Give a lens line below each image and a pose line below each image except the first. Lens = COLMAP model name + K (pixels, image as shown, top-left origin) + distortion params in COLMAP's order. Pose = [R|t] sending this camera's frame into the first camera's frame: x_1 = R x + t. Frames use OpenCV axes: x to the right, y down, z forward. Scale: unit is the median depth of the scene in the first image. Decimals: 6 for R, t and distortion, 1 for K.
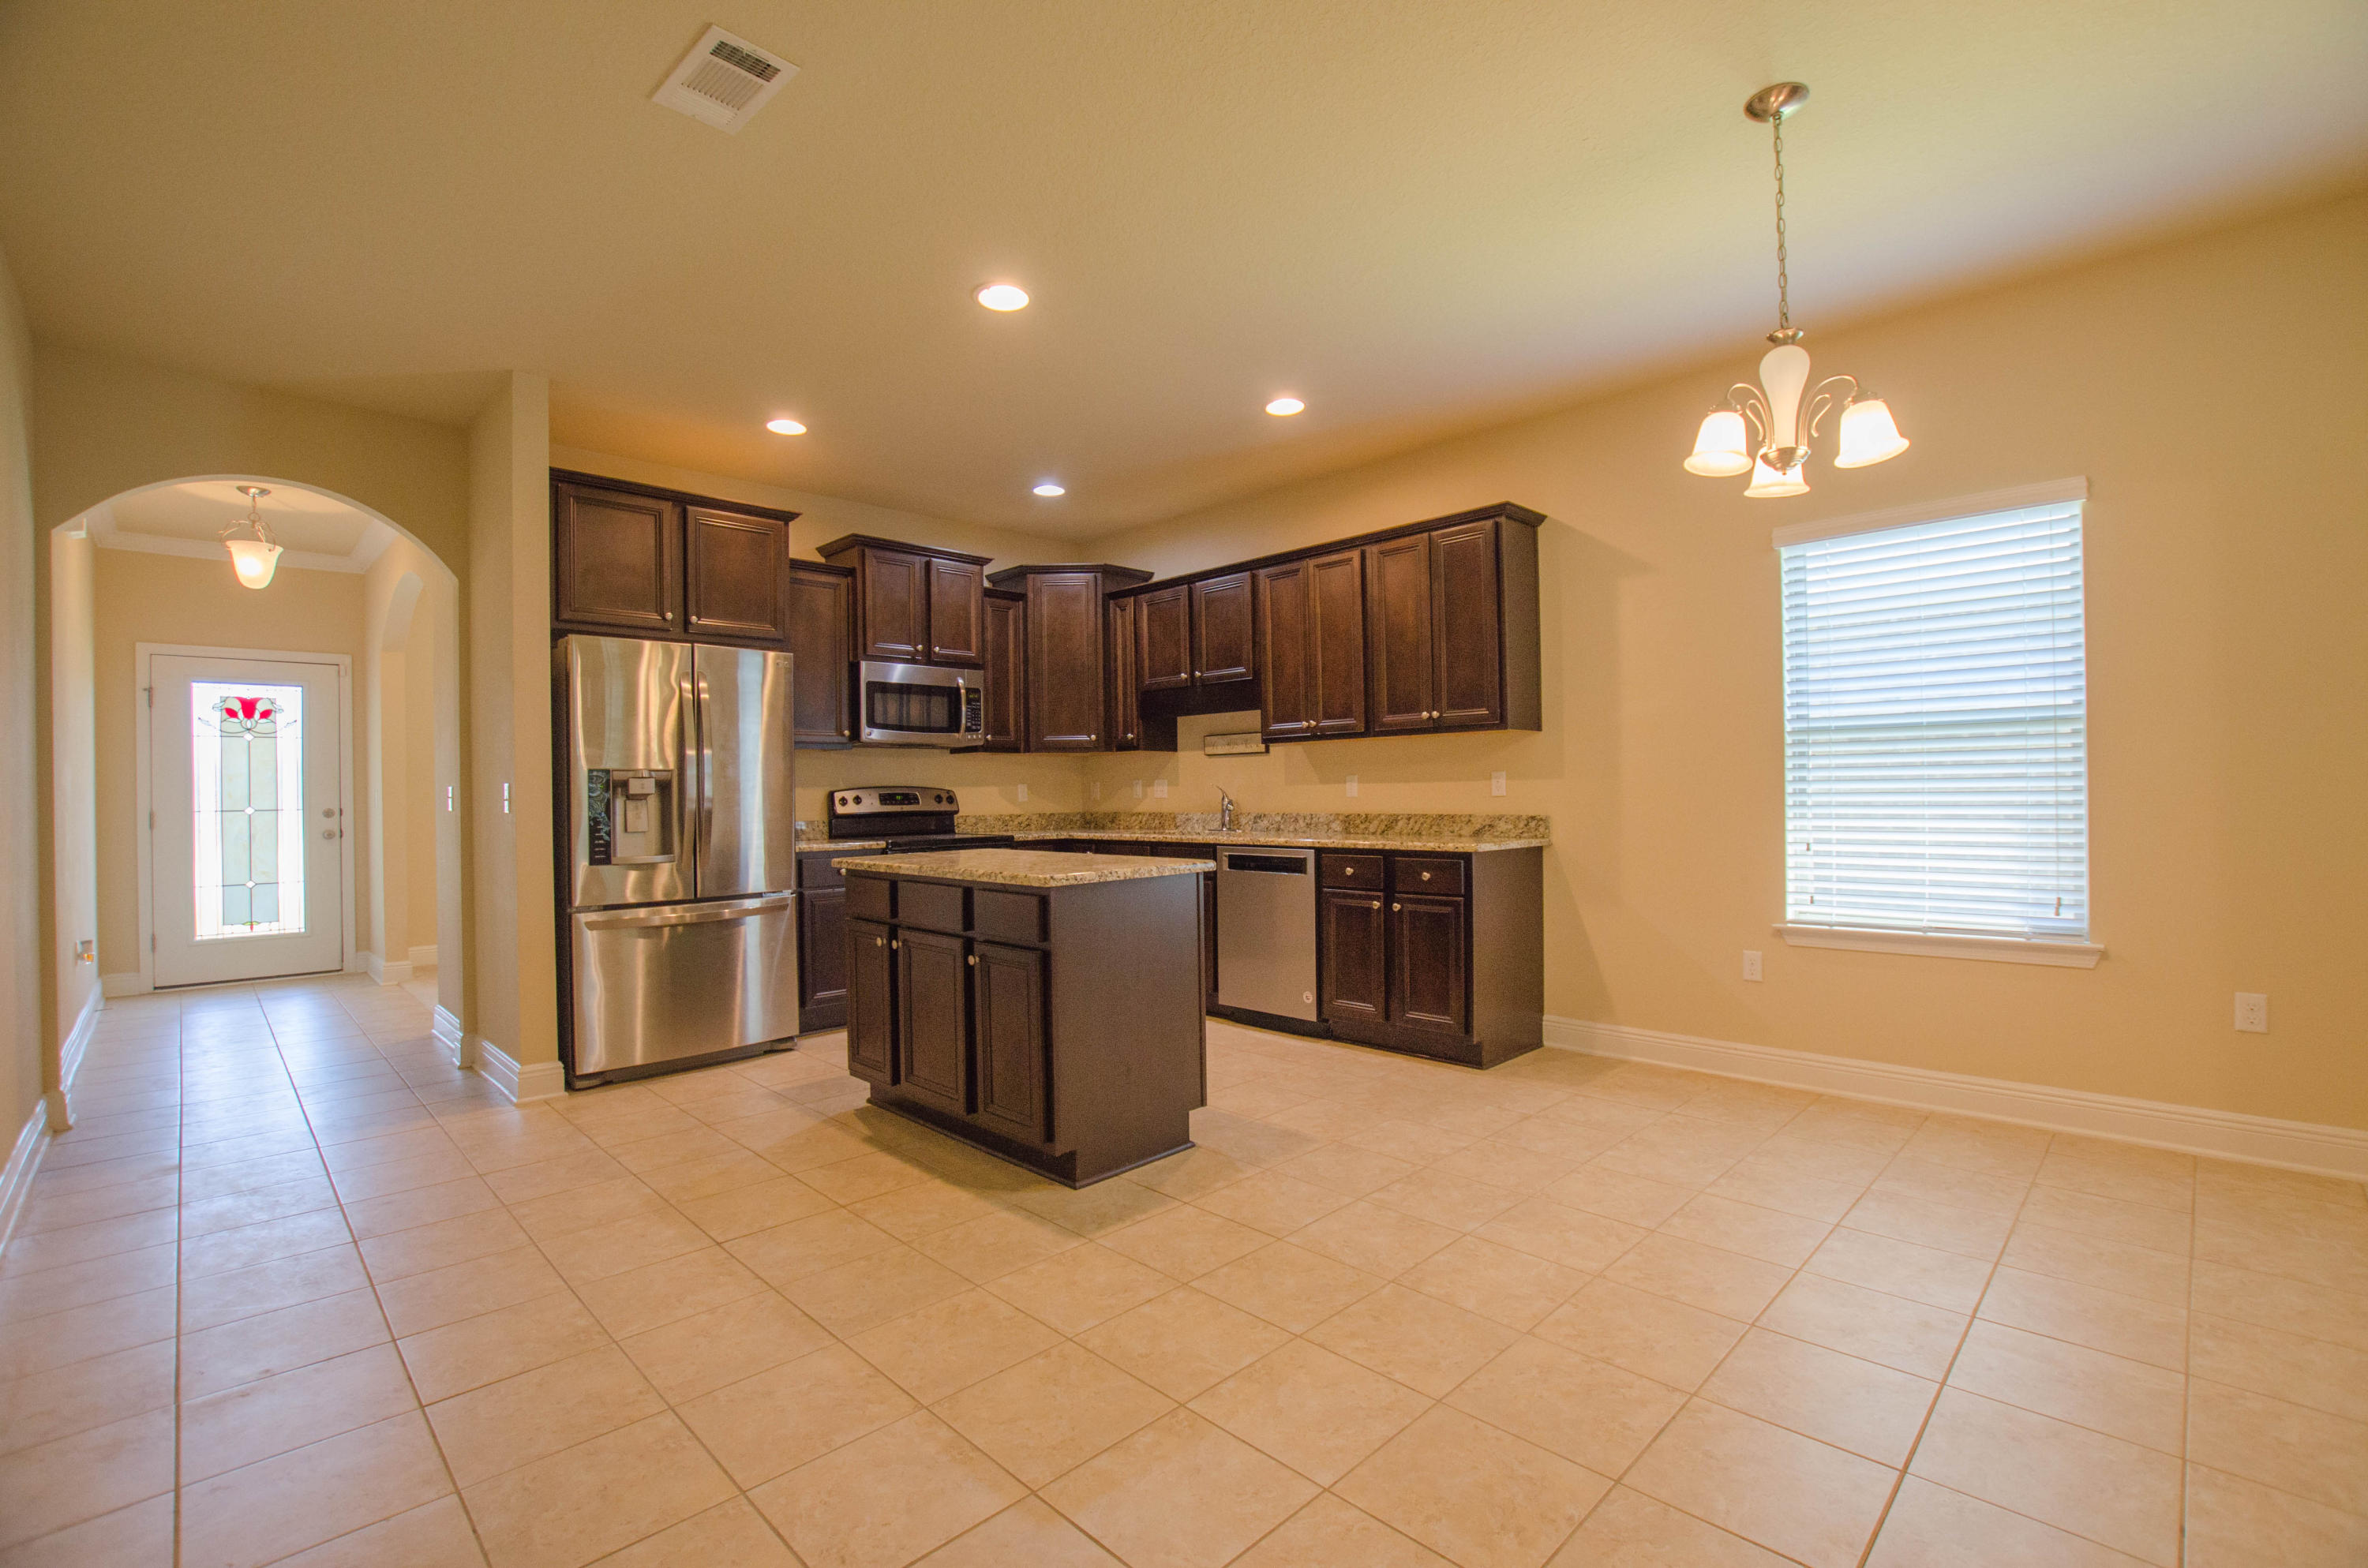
lens RADIAL K [[1035.4, 0, 1193.1], [0, 1035.4, 792.3], [0, 0, 1]] dist [-0.027795, -0.000526]
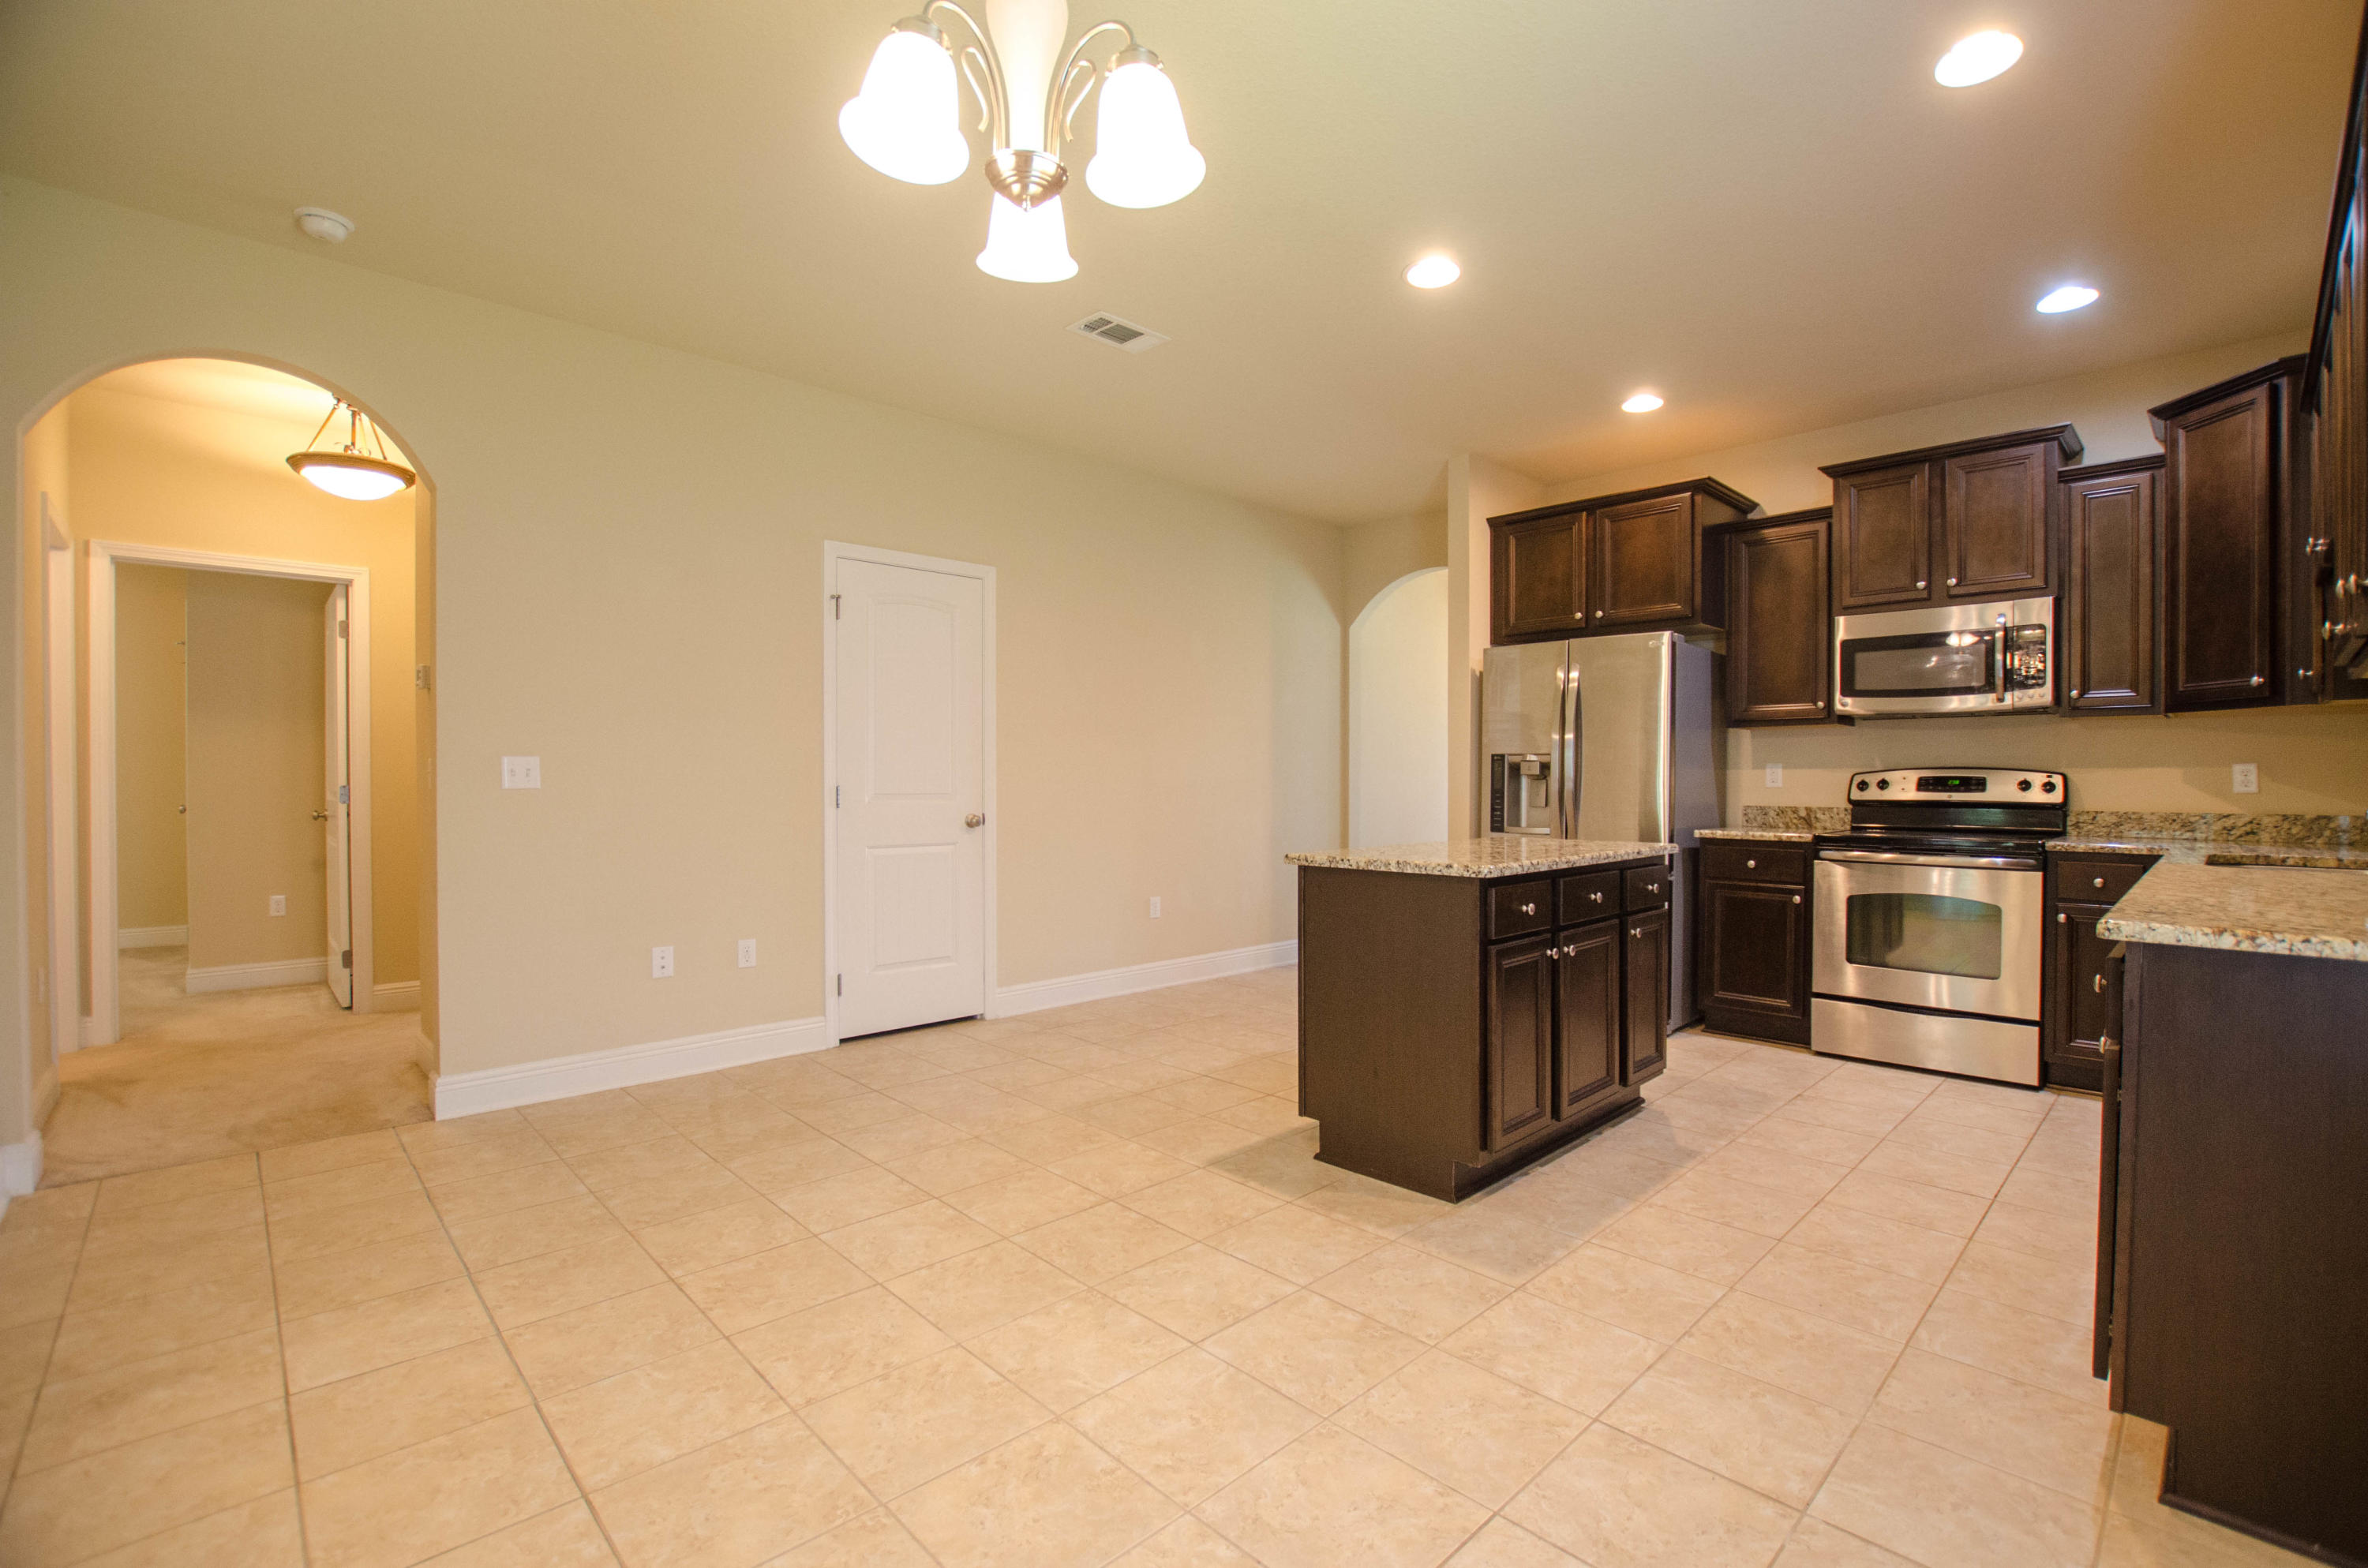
lens RADIAL K [[1035.4, 0, 1203.4], [0, 1035.4, 795.6], [0, 0, 1]] dist [-0.027795, -0.000526]
pose [[-0.012525, 0.029091, -0.999498, 0.576280], [-0.000555, 0.999576, 0.029100, -0.007932], [0.999921, 0.000919, -0.012503, 0.561745]]
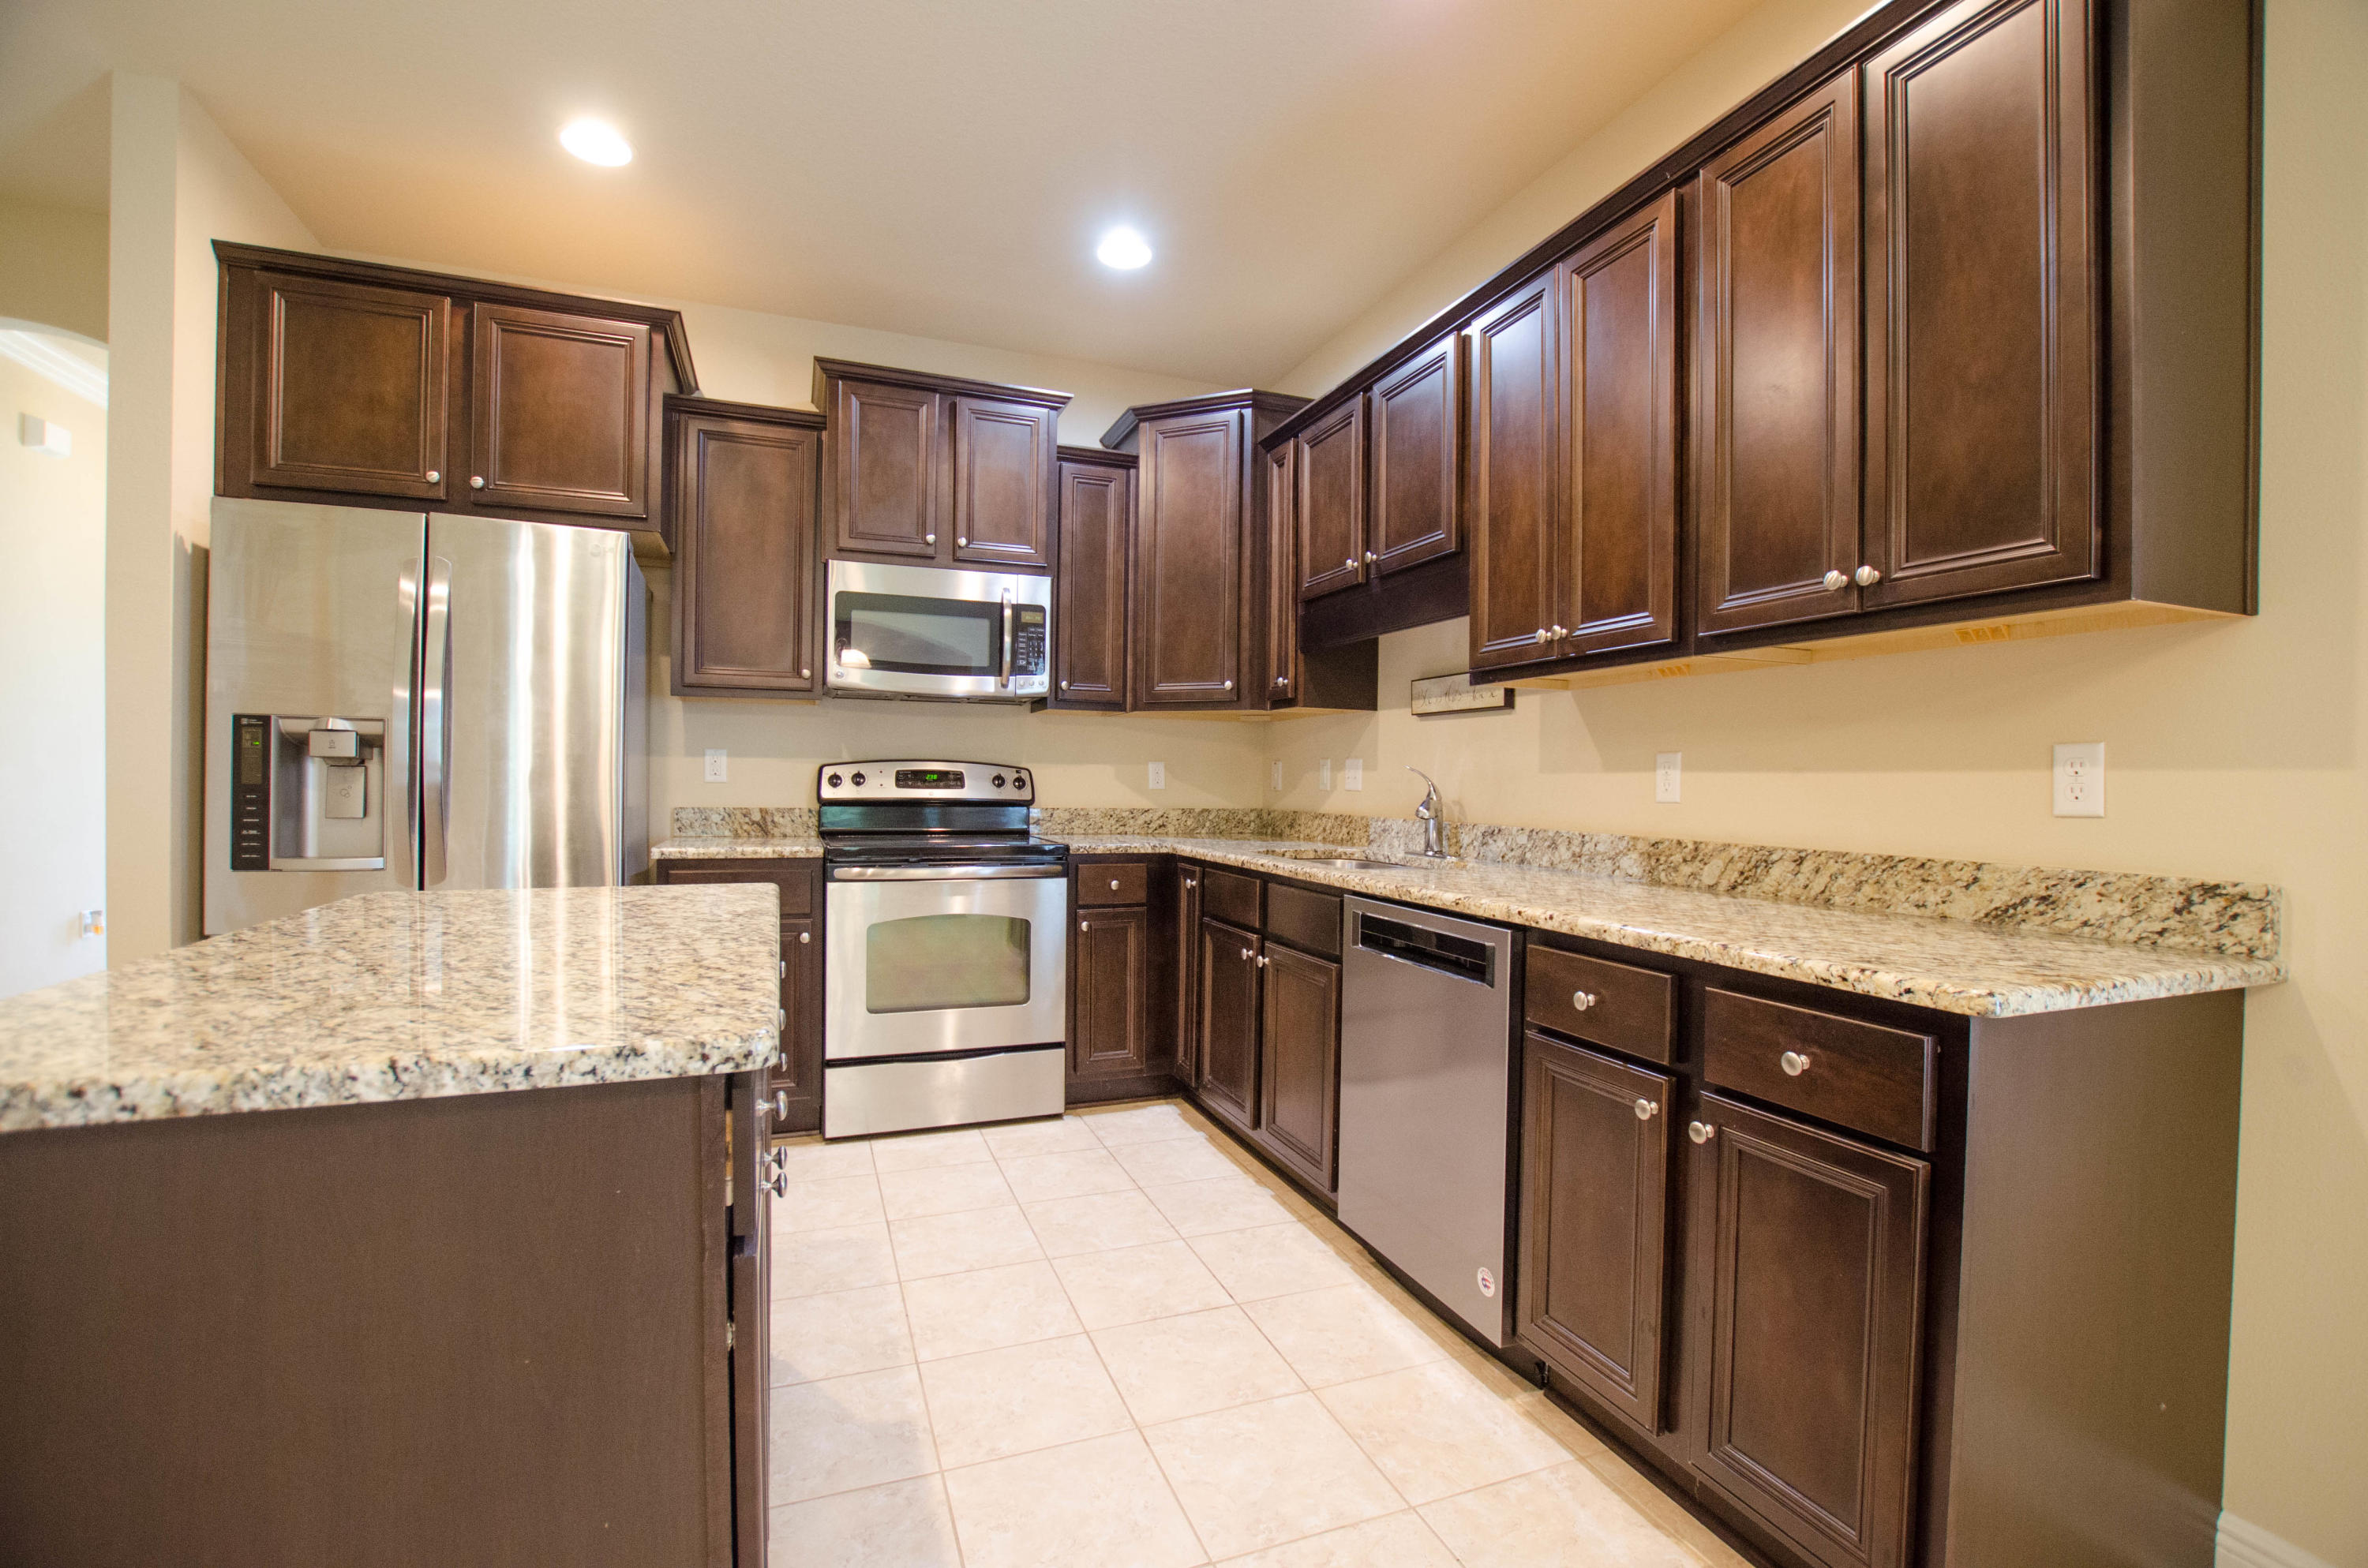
lens RADIAL K [[1035.4, 0, 1192.8], [0, 1035.4, 791.2], [0, 0, 1]] dist [-0.027795, -0.000526]
pose [[0.916175, 0.032087, -0.399491, 0.159183], [-0.027131, 0.999469, 0.018057, -0.002695], [0.399859, -0.005705, 0.916559, 0.568839]]
